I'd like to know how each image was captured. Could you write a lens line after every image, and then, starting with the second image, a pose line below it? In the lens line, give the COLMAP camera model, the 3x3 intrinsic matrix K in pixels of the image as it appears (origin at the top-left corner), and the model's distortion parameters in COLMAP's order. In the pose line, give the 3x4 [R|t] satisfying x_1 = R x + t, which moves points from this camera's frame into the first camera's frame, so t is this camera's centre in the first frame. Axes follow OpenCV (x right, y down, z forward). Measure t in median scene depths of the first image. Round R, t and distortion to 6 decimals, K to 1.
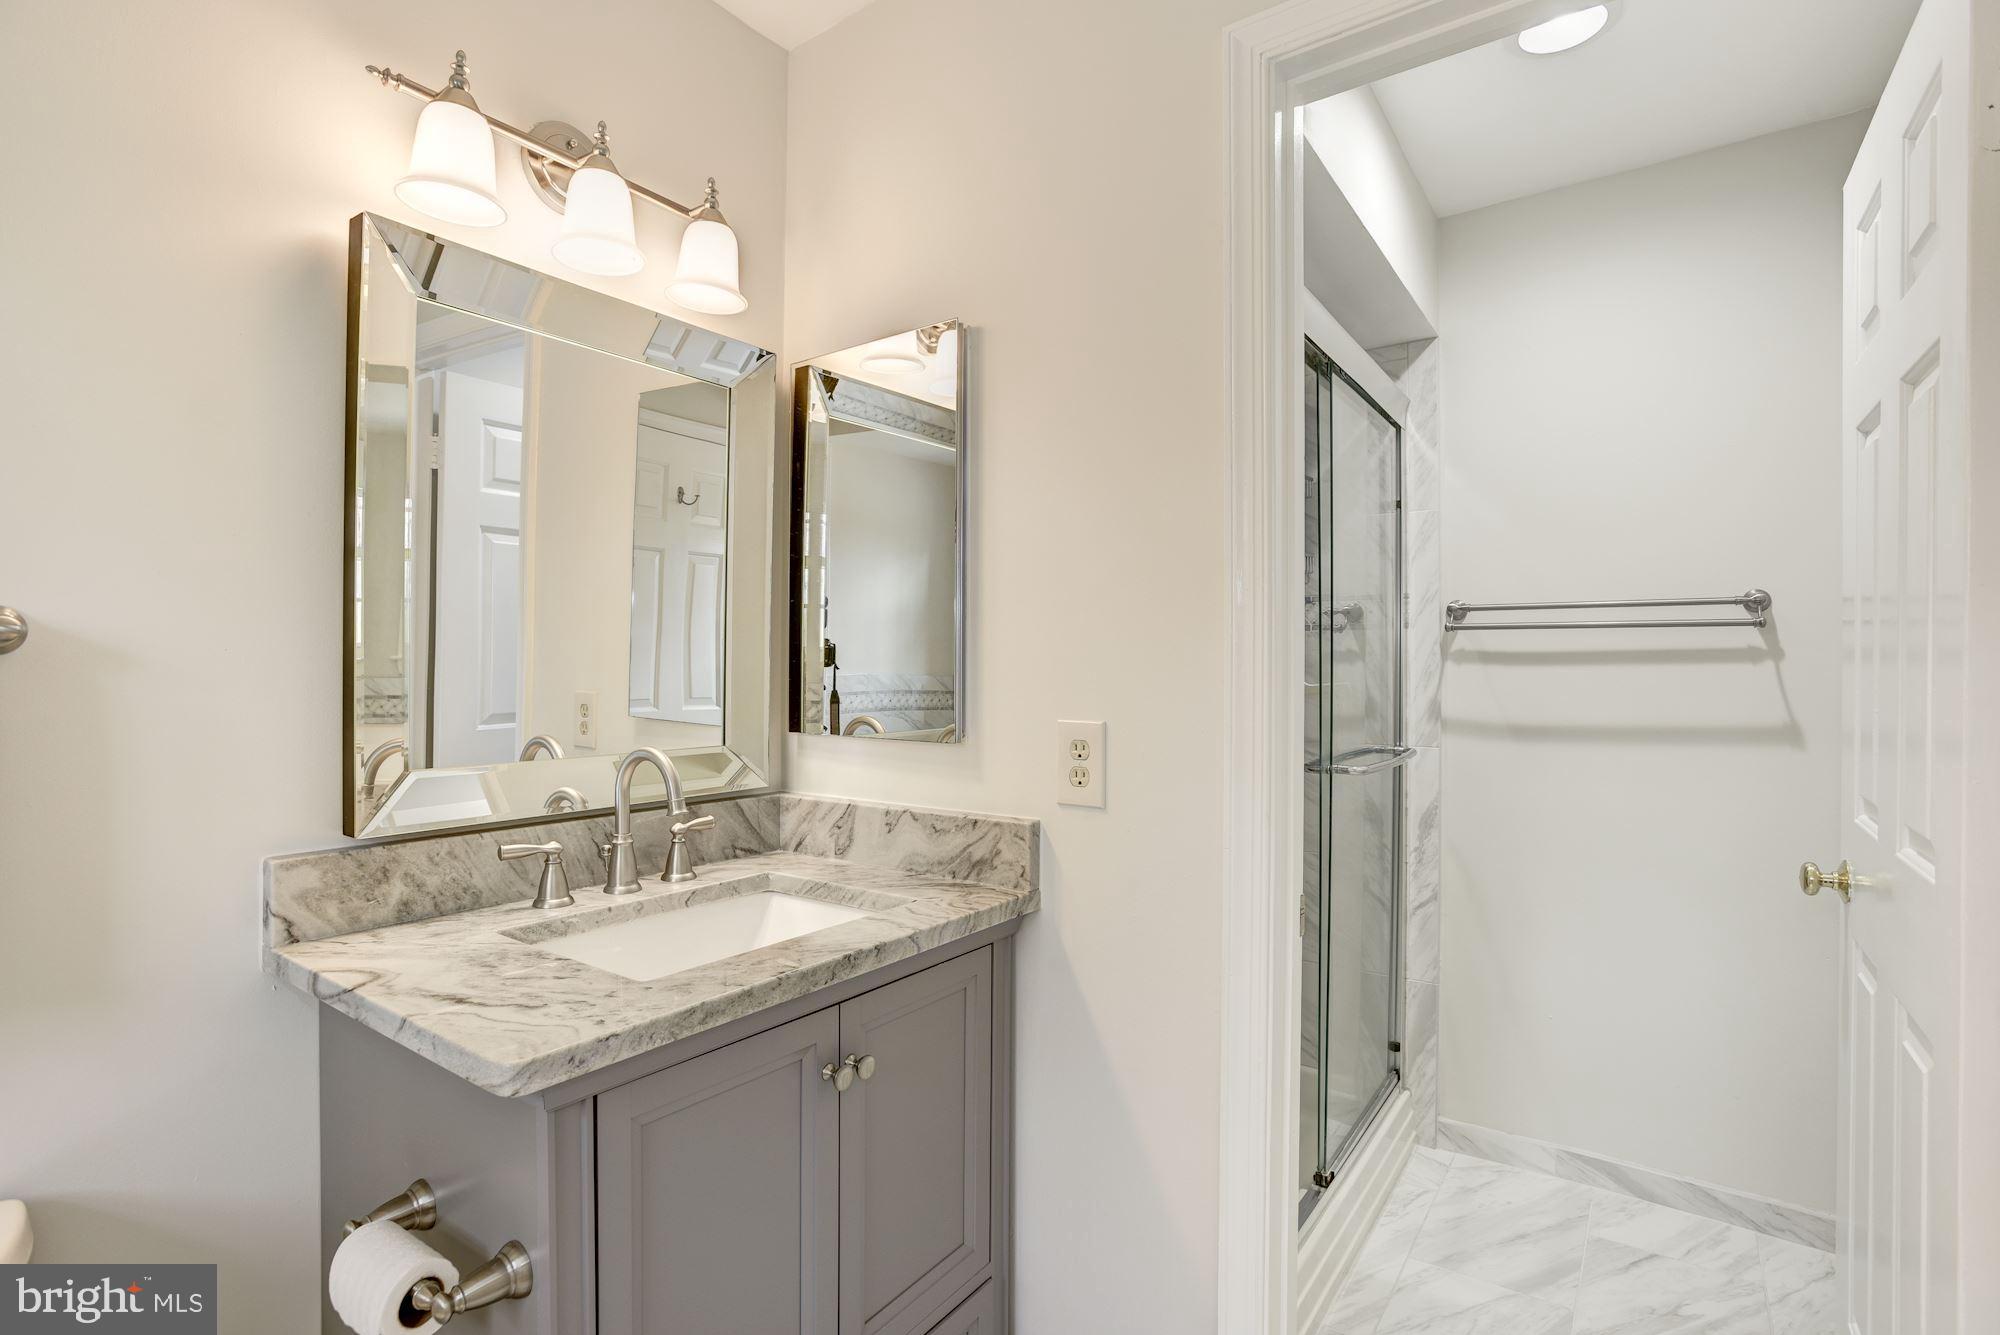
lens RADIAL K [[927.3, 0, 989.1], [0, 927.3, 674.3], [0, 0, 1]] dist [0.013744, -0.000878]
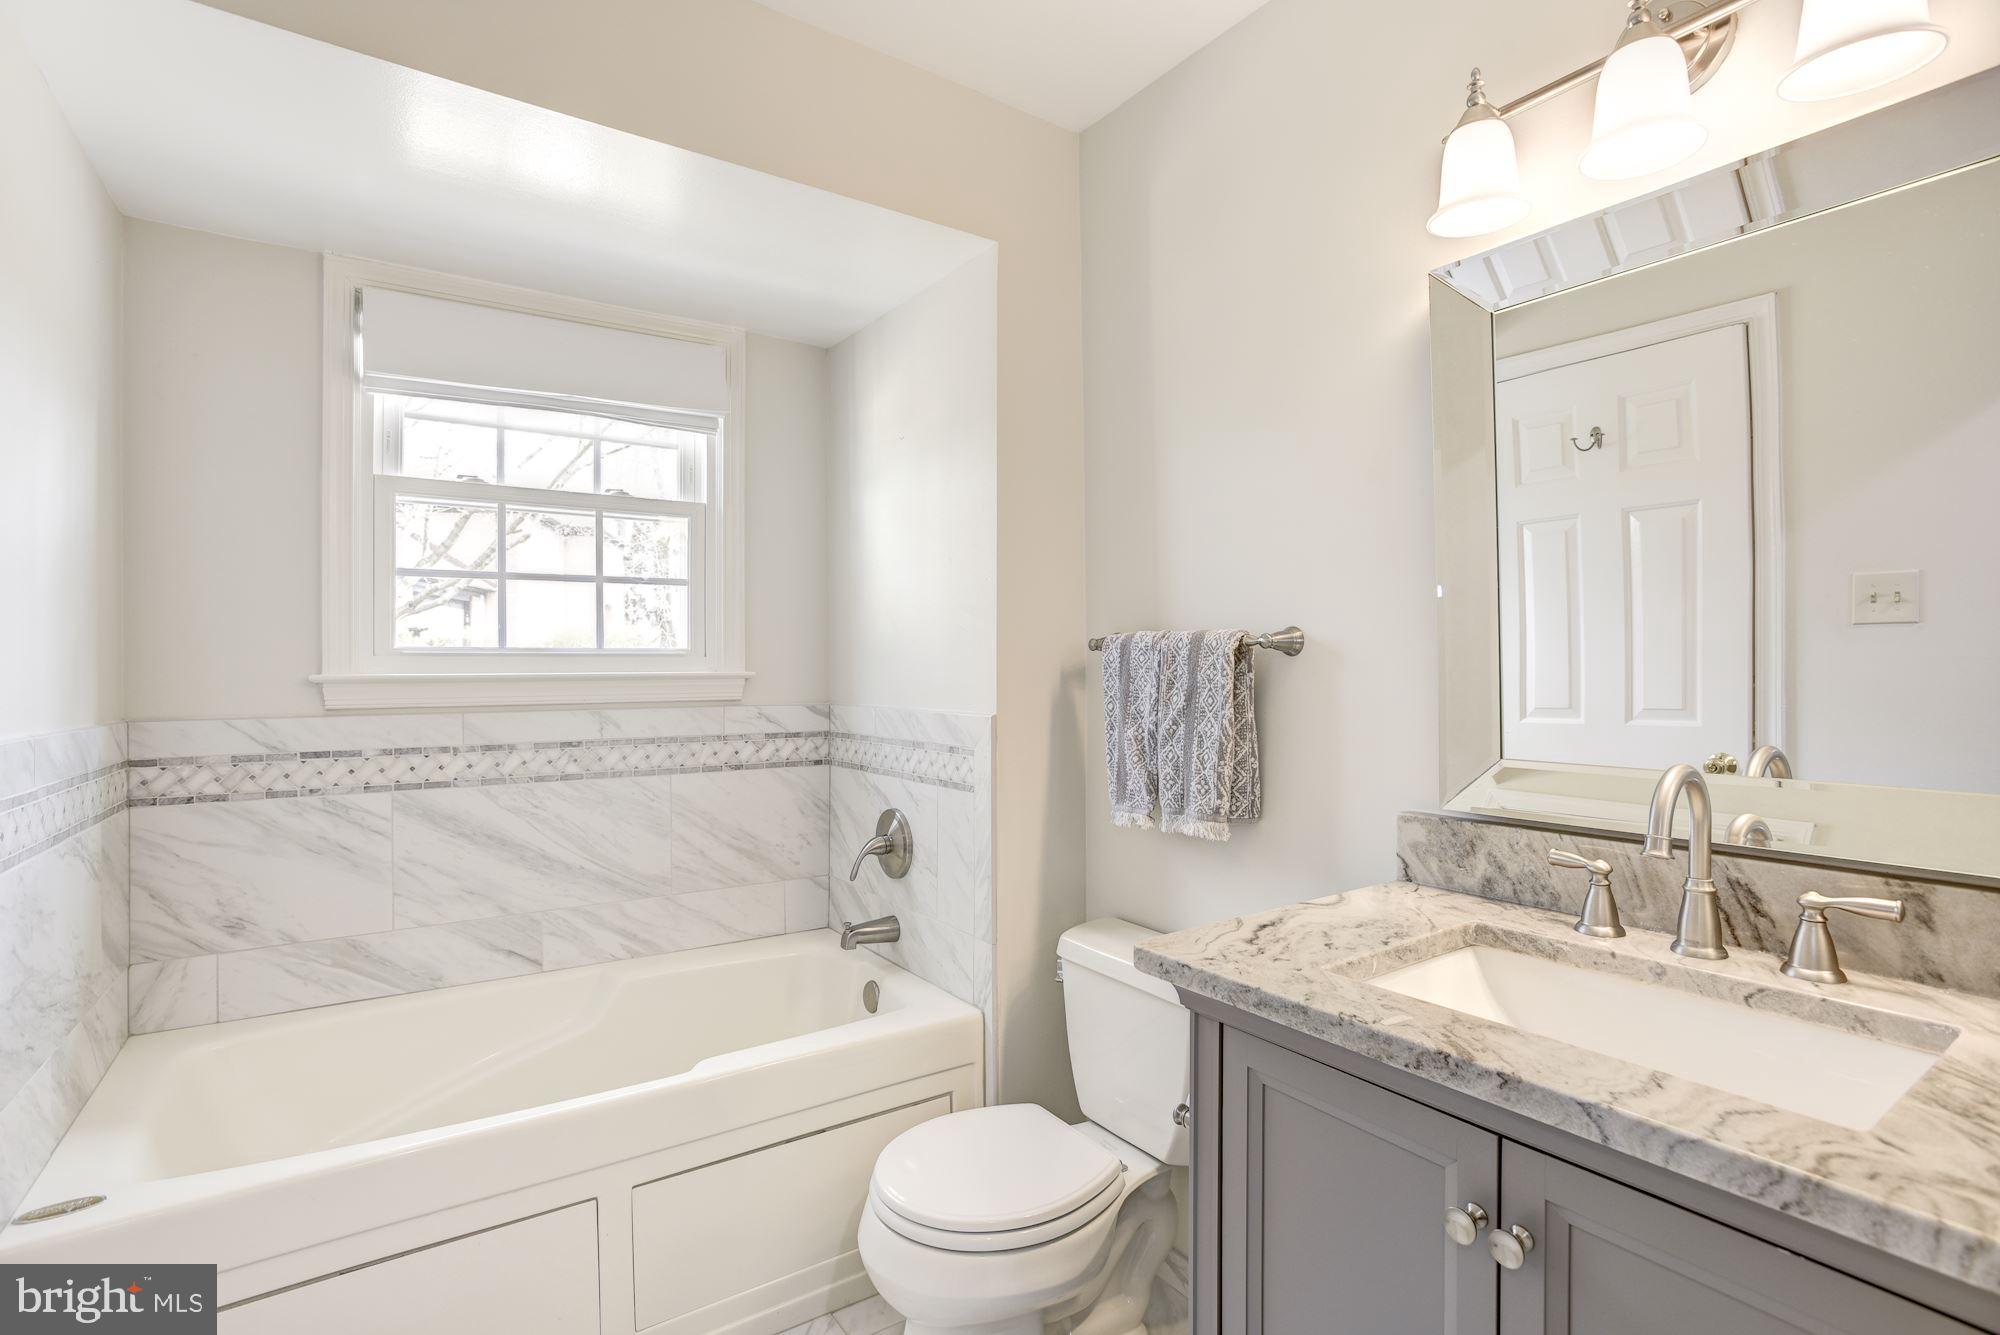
lens RADIAL K [[927.3, 0, 989.1], [0, 927.3, 674.3], [0, 0, 1]] dist [0.013744, -0.000878]
pose [[-0.291062, 0.008379, -0.956668, 0.601039], [0.003642, 0.999964, 0.007650, -0.003288], [0.956697, -0.001257, -0.291082, 0.799196]]
